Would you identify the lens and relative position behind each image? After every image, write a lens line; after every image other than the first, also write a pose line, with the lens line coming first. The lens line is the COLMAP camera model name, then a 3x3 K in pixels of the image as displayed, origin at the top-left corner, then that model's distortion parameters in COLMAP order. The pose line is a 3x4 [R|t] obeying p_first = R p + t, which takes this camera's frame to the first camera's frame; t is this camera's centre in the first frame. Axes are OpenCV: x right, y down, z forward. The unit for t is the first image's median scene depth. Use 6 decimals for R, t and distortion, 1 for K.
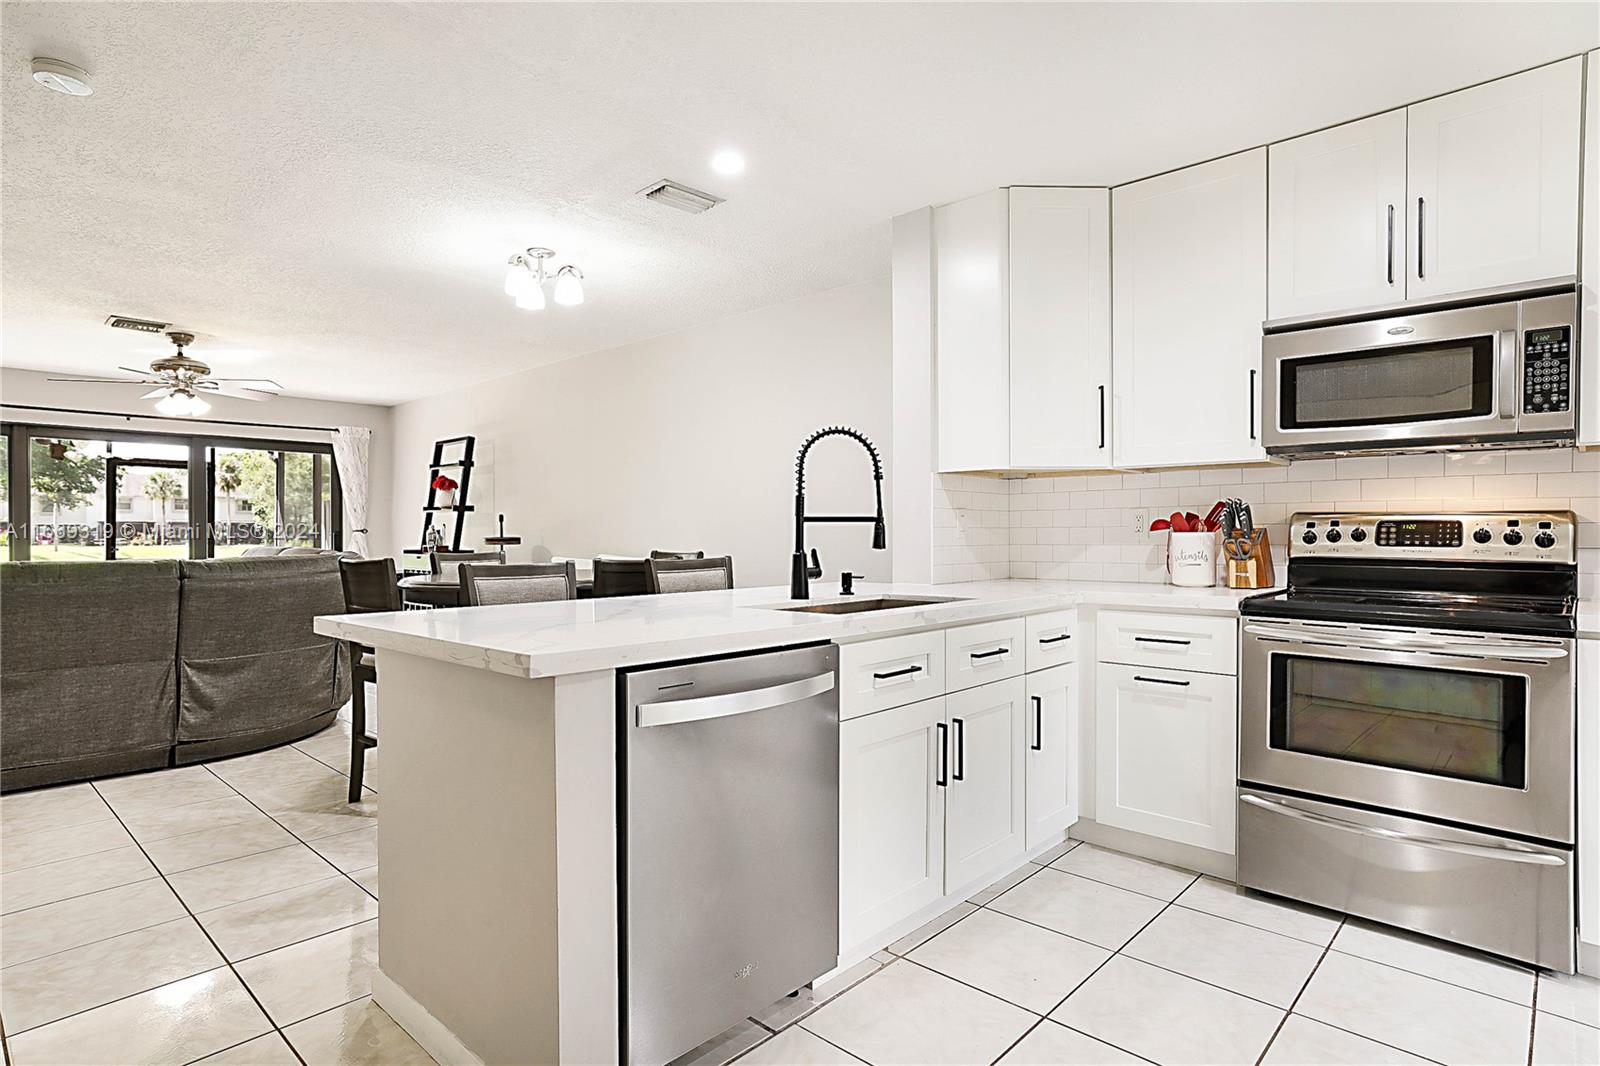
lens RADIAL K [[842.9, 0, 802.9], [0, 842.9, 536.1], [0, 0, 1]] dist [-0.022802, 0.019468]
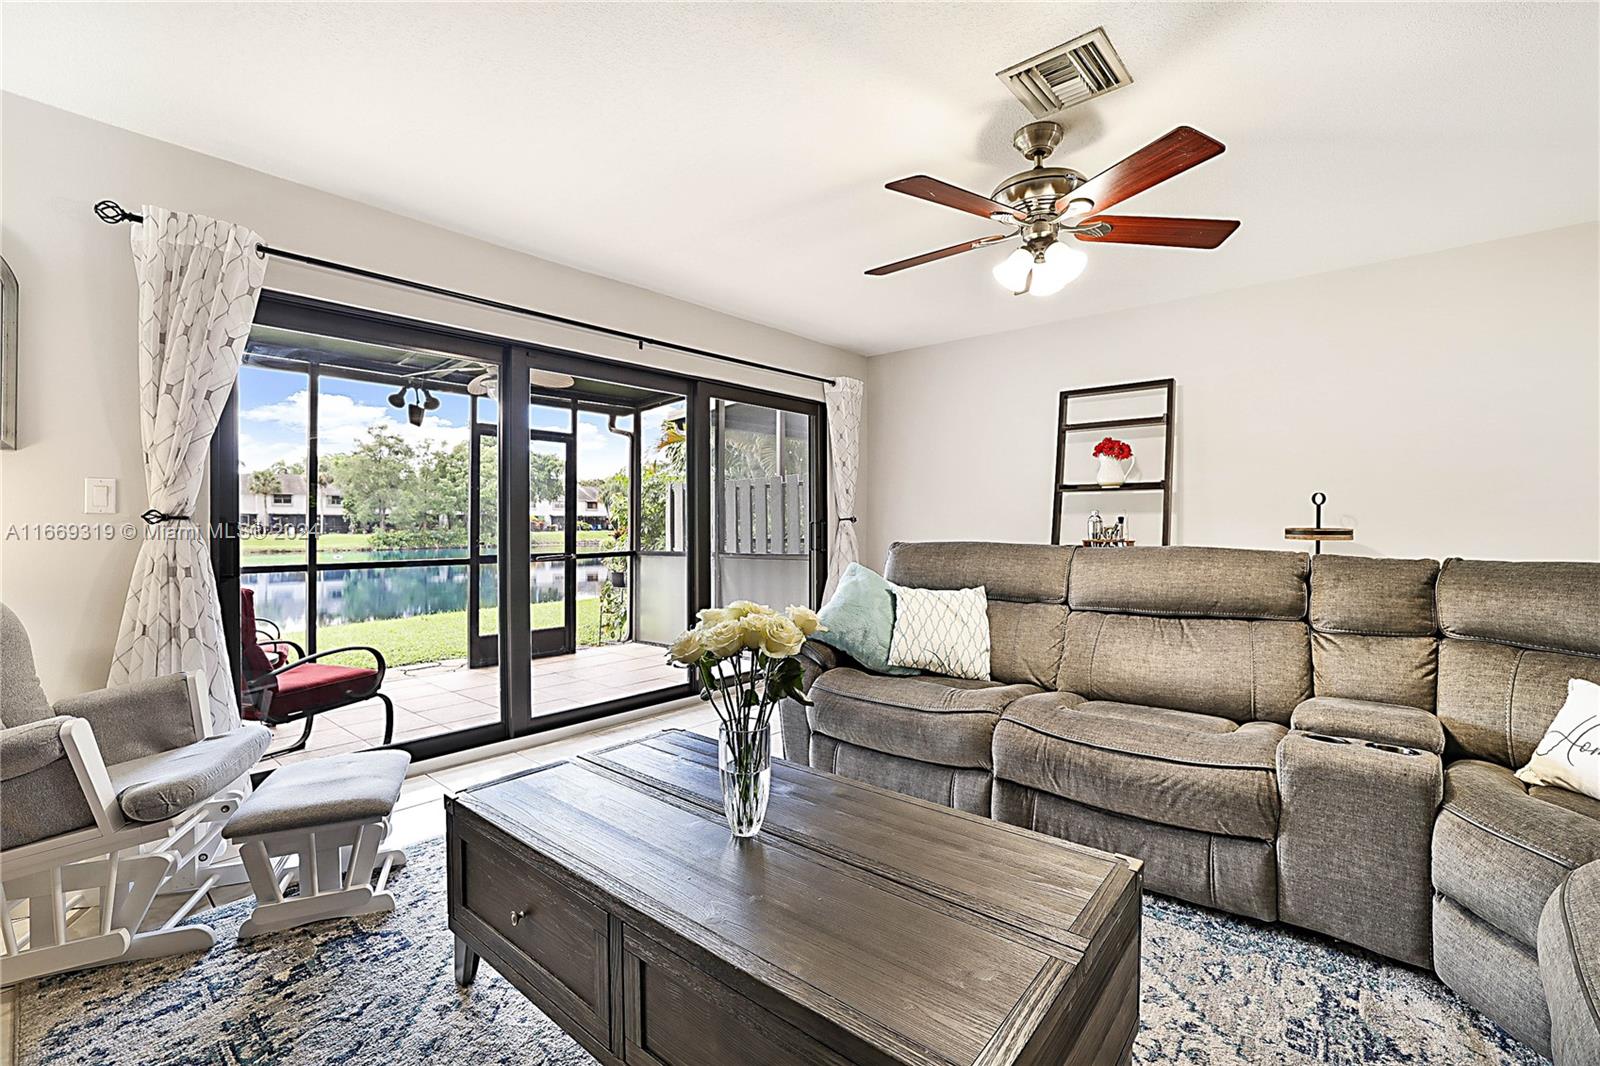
lens RADIAL K [[687.0, 0, 802.1], [0, 687.0, 528.1], [0, 0, 1]] dist [-0.039887, 0.012832]
pose [[0.999119, -0.000767, 0.041967, -1.317443], [0.000637, 0.999995, 0.003119, -0.000870], [-0.041969, -0.003090, 0.999114, 0.861574]]
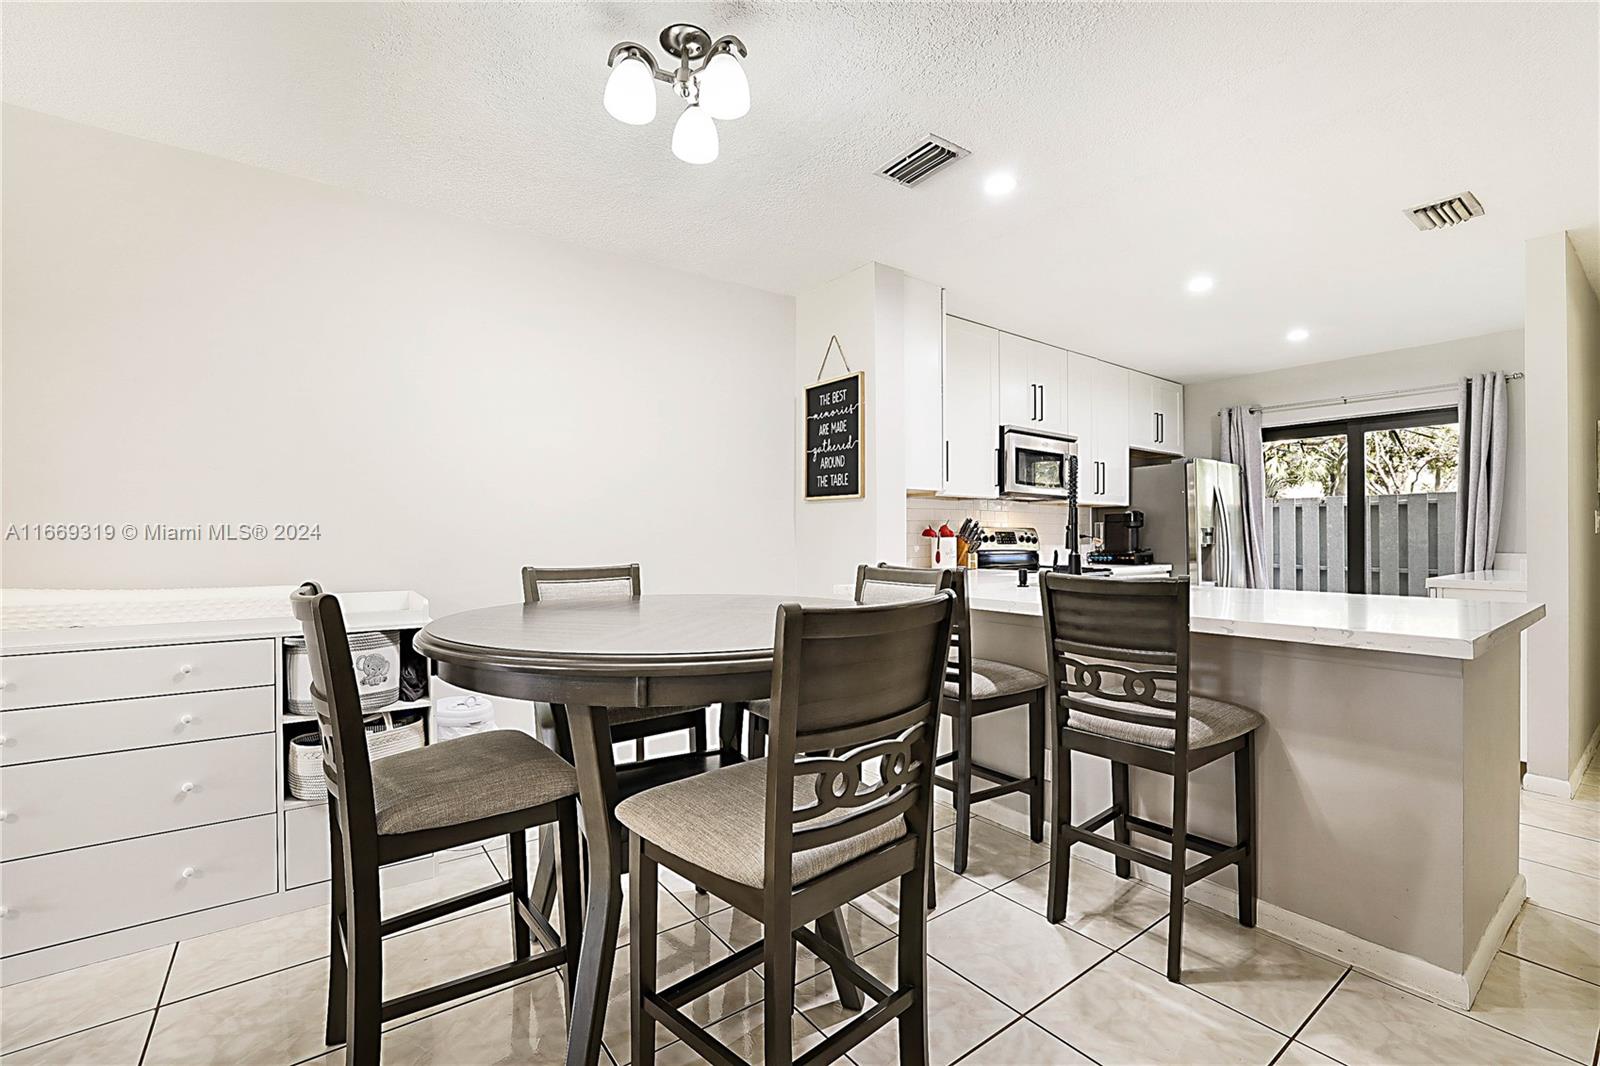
lens RADIAL K [[687.0, 0, 792.5], [0, 687.0, 535.7], [0, 0, 1]] dist [-0.039887, 0.012832]
pose [[0.185591, 0.003432, 0.982621, -0.760020], [0.002940, 0.999987, -0.004048, -0.002280], [-0.982623, 0.003640, 0.185579, 0.867738]]
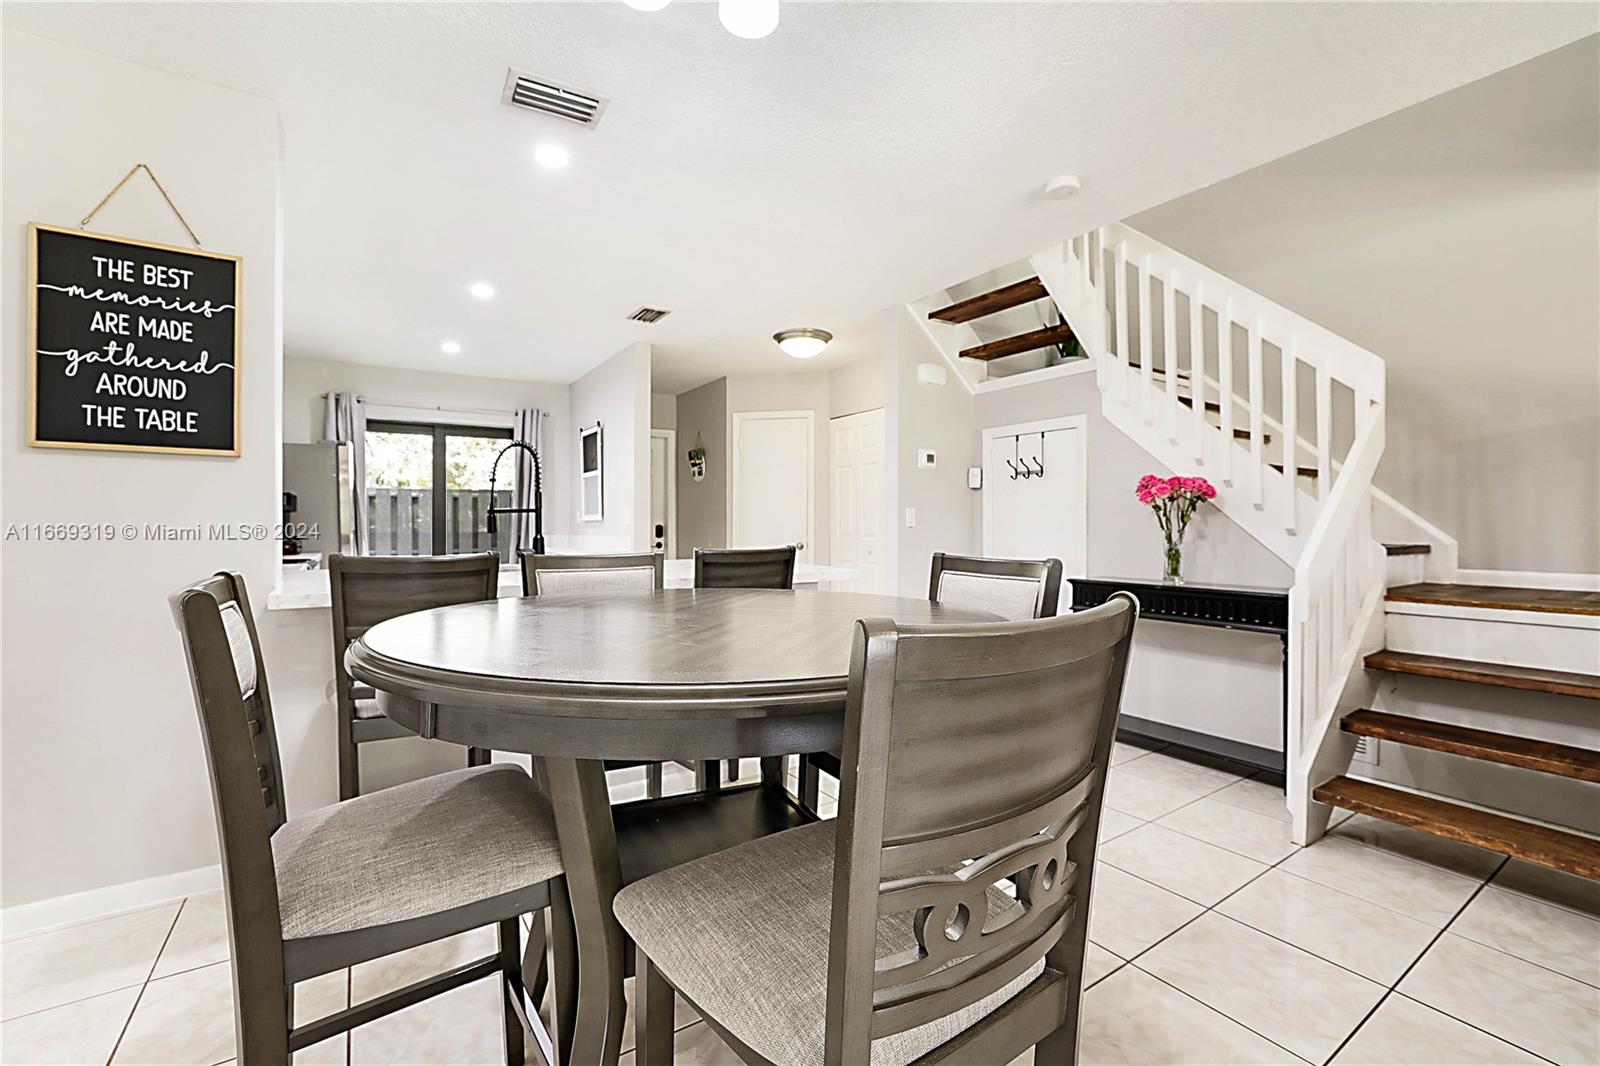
lens RADIAL K [[687.0, 0, 798.0], [0, 687.0, 525.0], [0, 0, 1]] dist [-0.039887, 0.012832]
pose [[-0.971327, 0.003447, 0.237721, -0.452307], [0.004029, 0.999990, 0.001966, 0.001740], [-0.237712, 0.002867, -0.971331, 1.360194]]
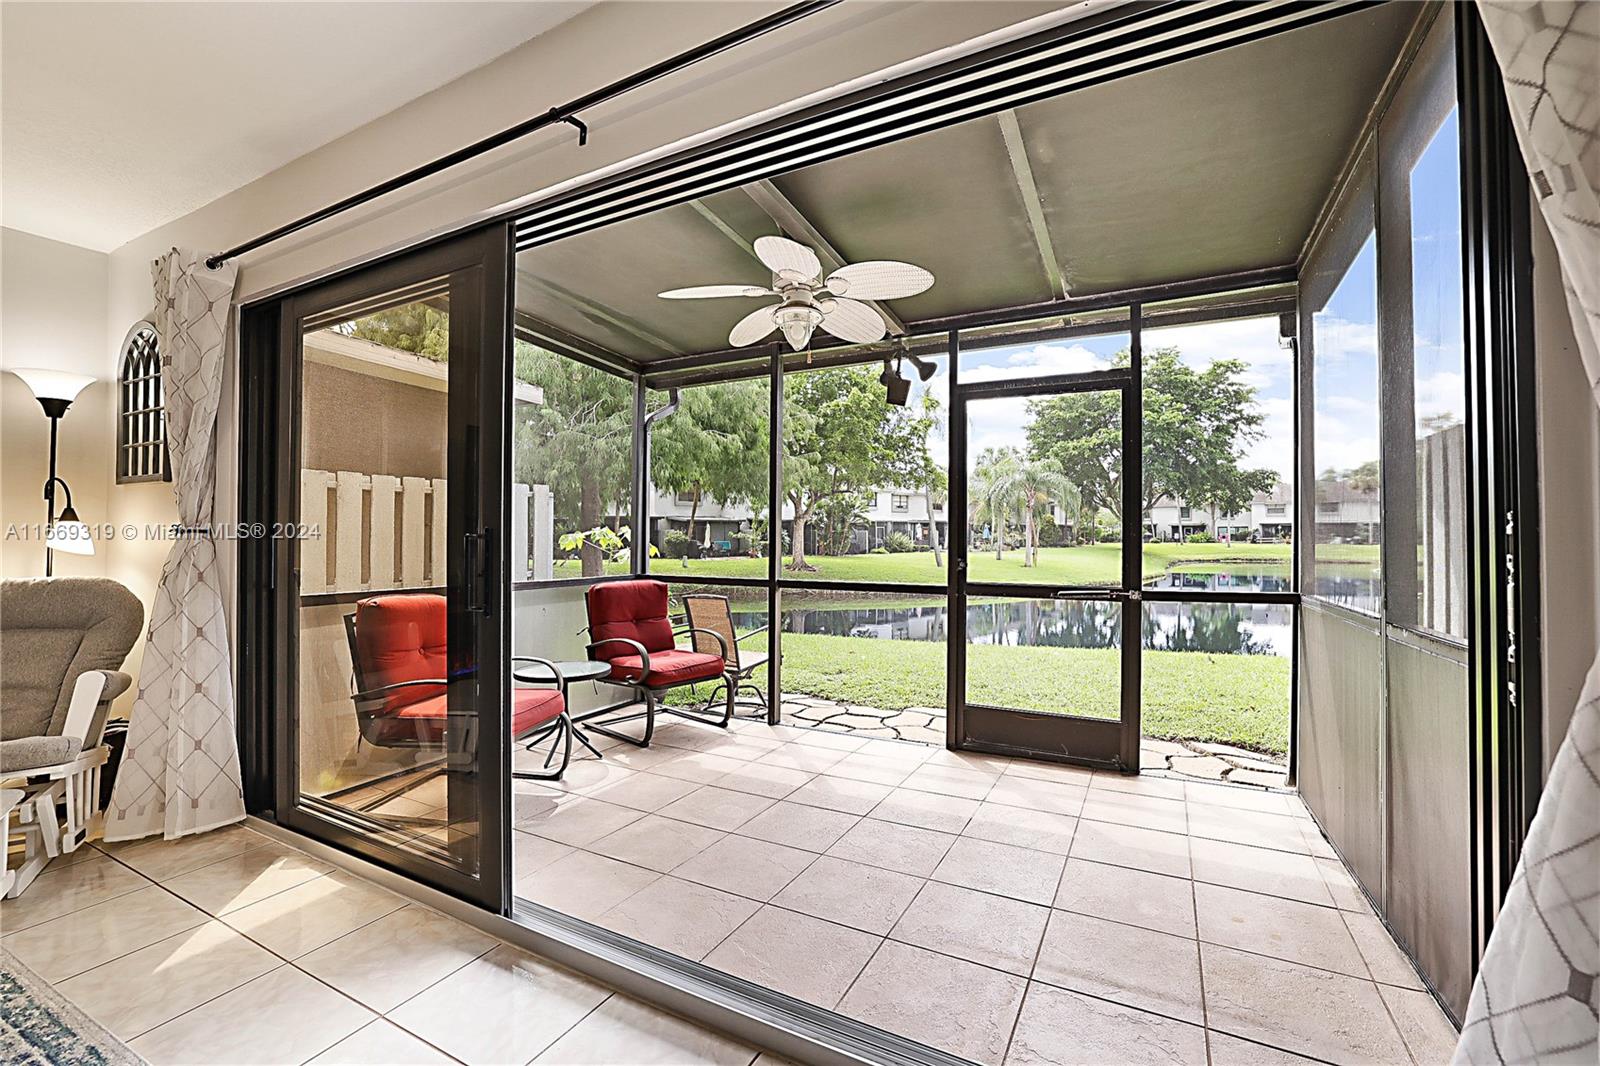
lens RADIAL K [[687.0, 0, 798.5], [0, 687.0, 529.9], [0, 0, 1]] dist [-0.039887, 0.012832]
pose [[0.253718, -0.006046, -0.967259, -1.054113], [-0.002234, 0.999974, -0.006836, -0.005175], [0.967276, 0.003895, 0.253698, 1.905015]]
